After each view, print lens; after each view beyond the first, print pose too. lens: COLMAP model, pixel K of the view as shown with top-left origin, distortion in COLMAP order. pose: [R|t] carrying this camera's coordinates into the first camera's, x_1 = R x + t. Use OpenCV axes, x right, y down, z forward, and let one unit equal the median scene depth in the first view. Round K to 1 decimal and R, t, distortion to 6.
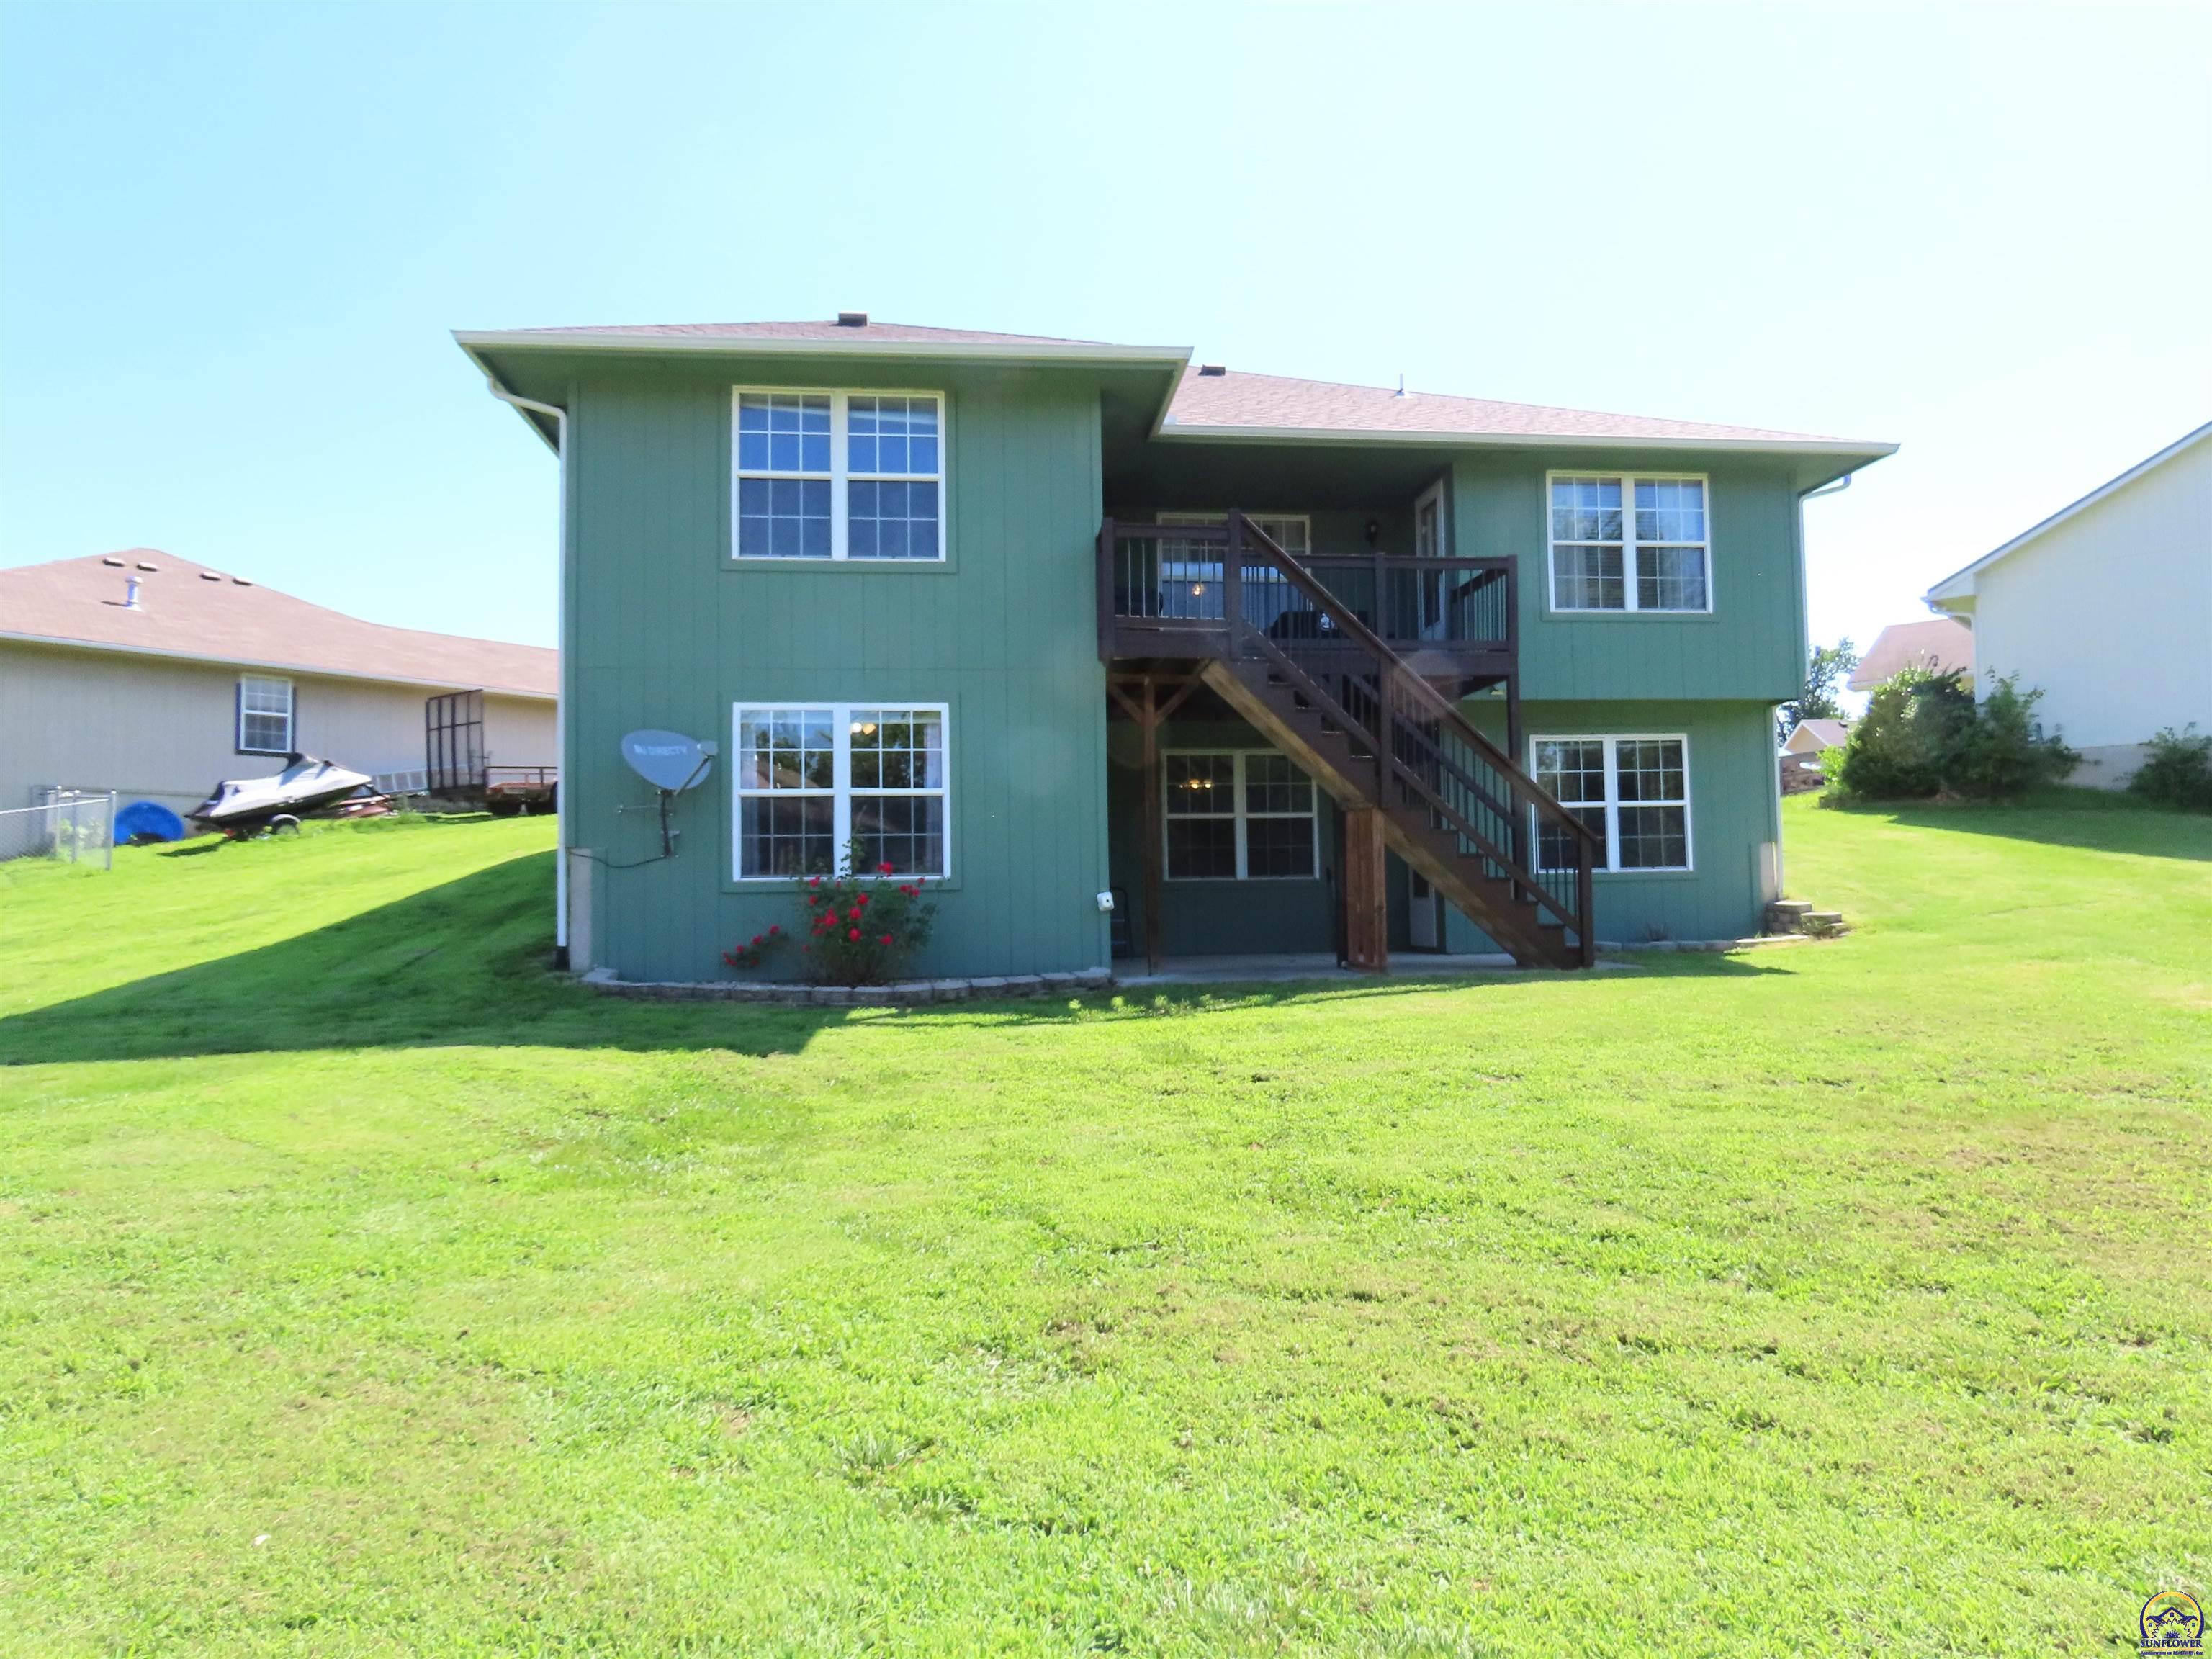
lens RADIAL K [[1412.3, 0, 1106.0], [0, 1412.3, 829.5], [0, 0, 1]] dist [0.001621, -0.040004]
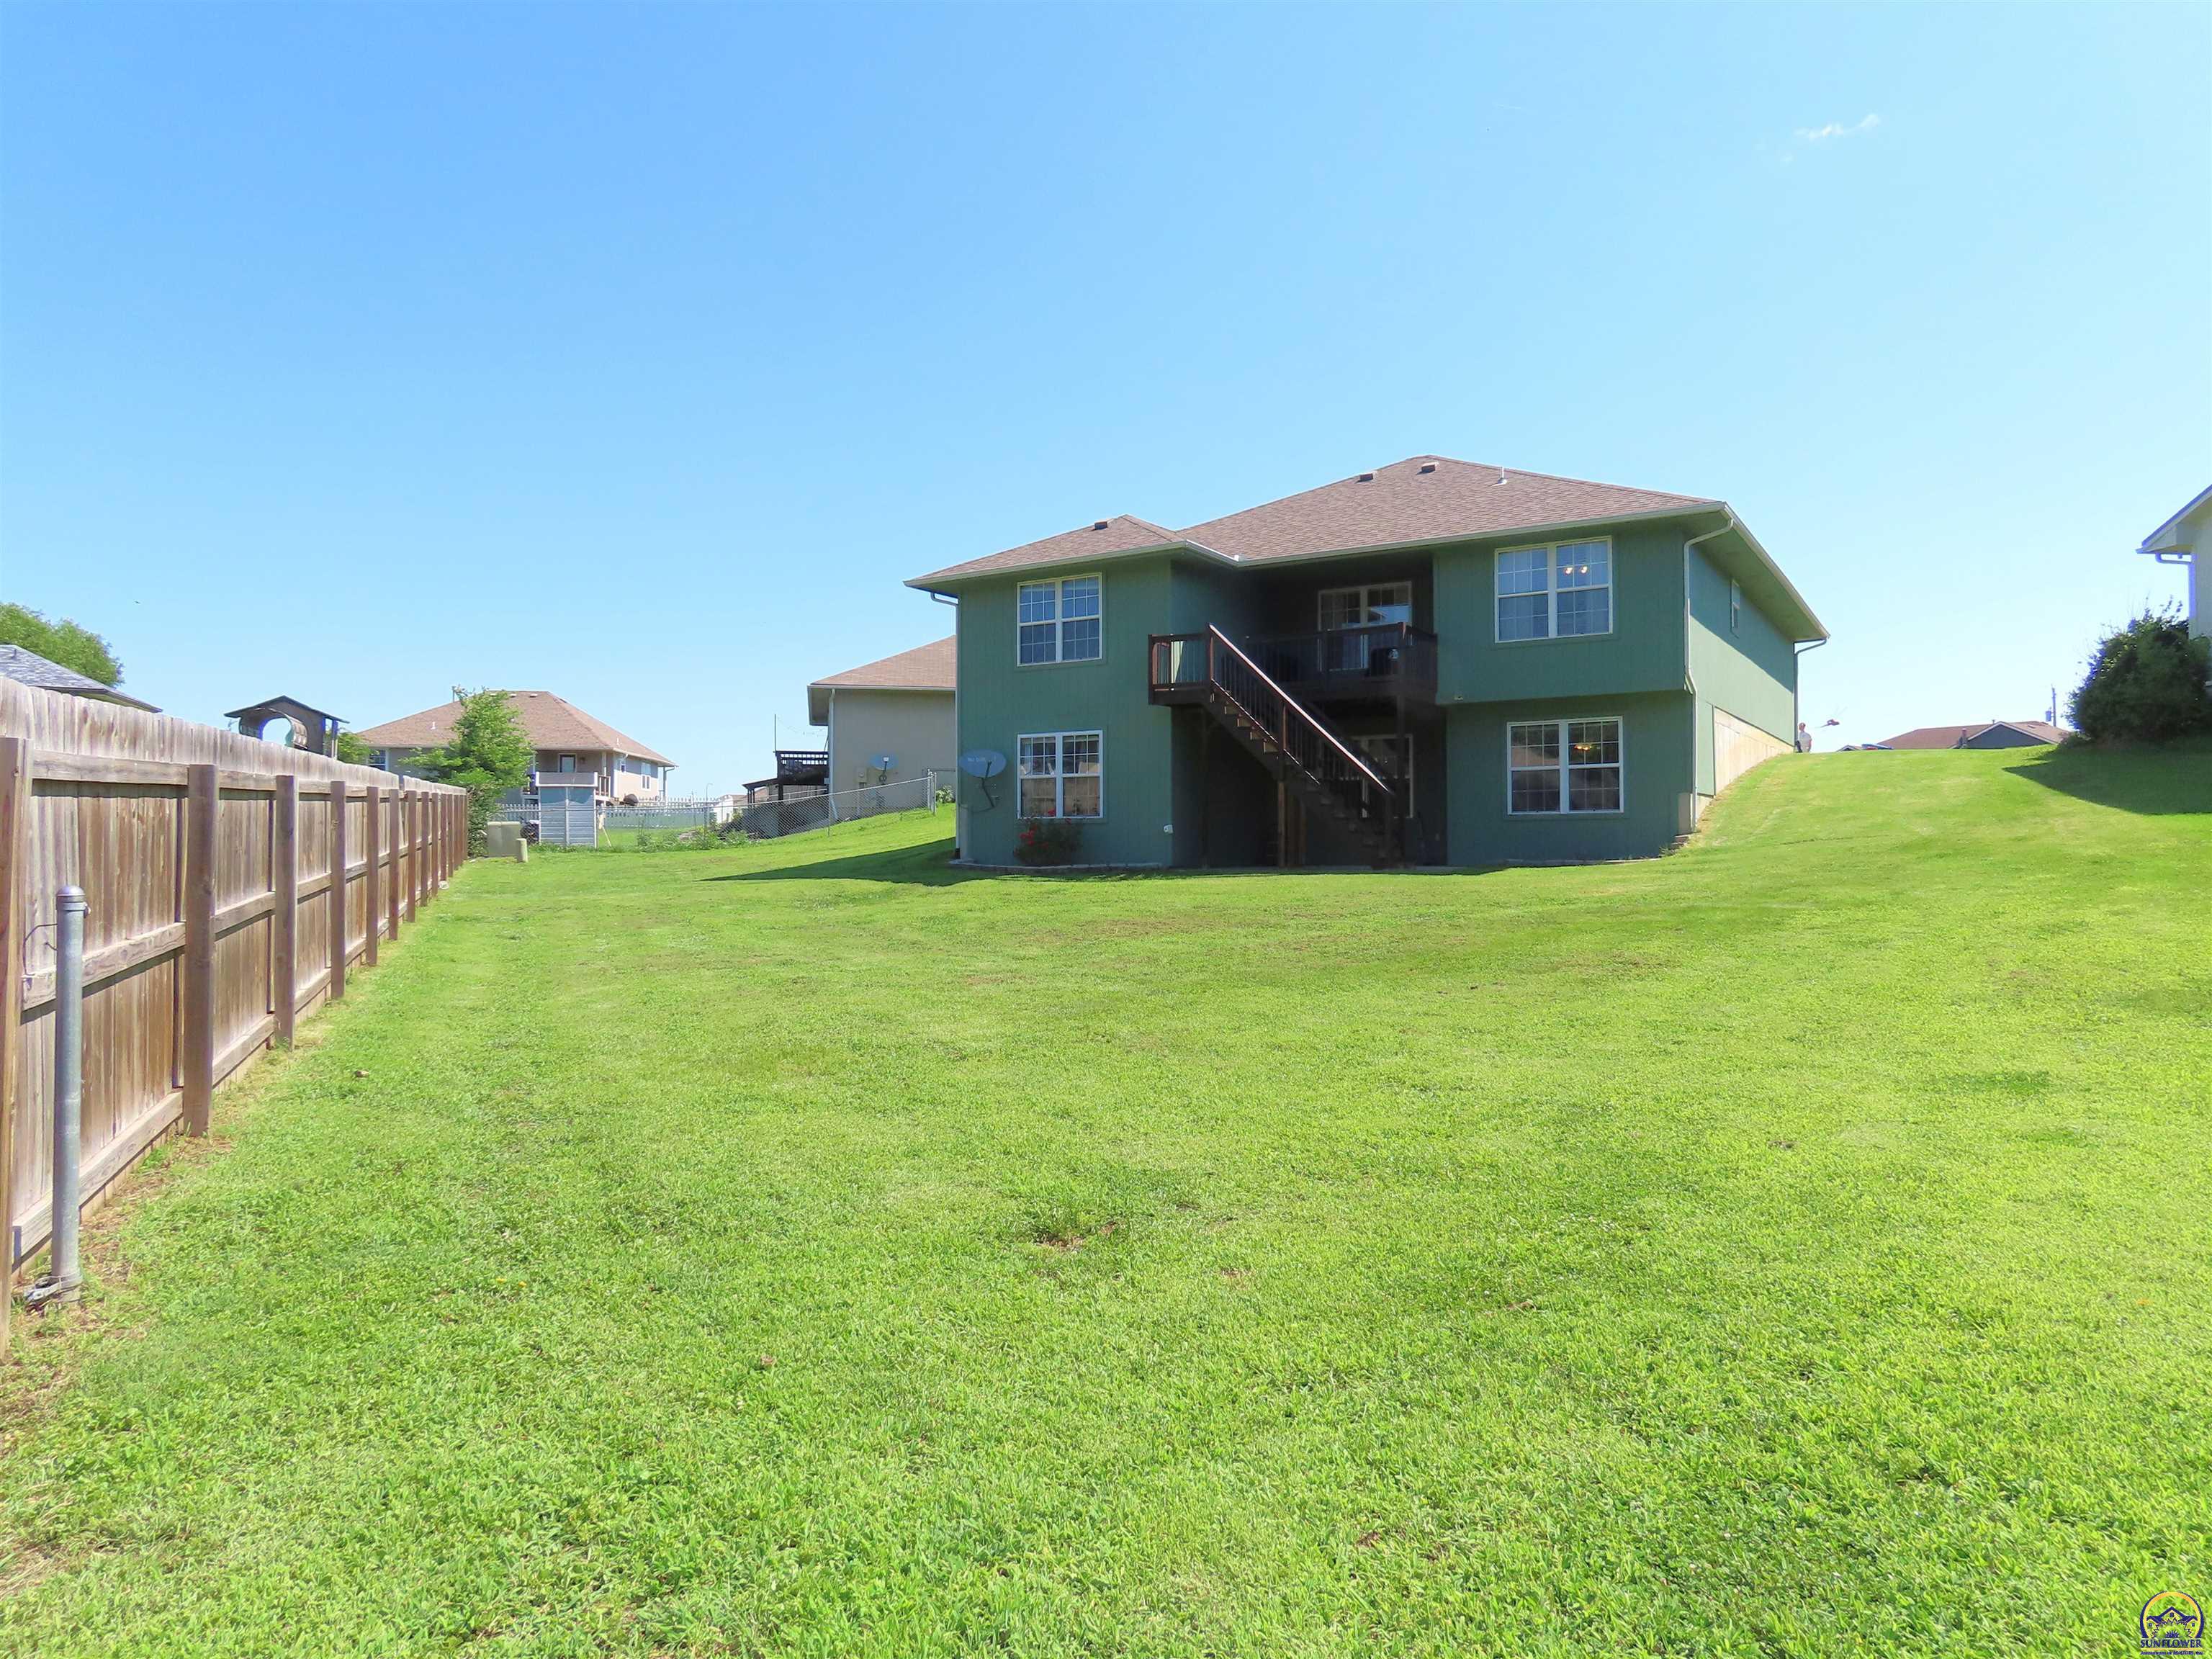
lens RADIAL K [[1412.3, 0, 1106.0], [0, 1412.3, 829.5], [0, 0, 1]] dist [0.001621, -0.040004]
pose [[0.782618, 0.001897, -0.622499, 0.974677], [0.020571, 0.999370, 0.028909, -0.005641], [0.622162, -0.035430, 0.782086, -0.484102]]
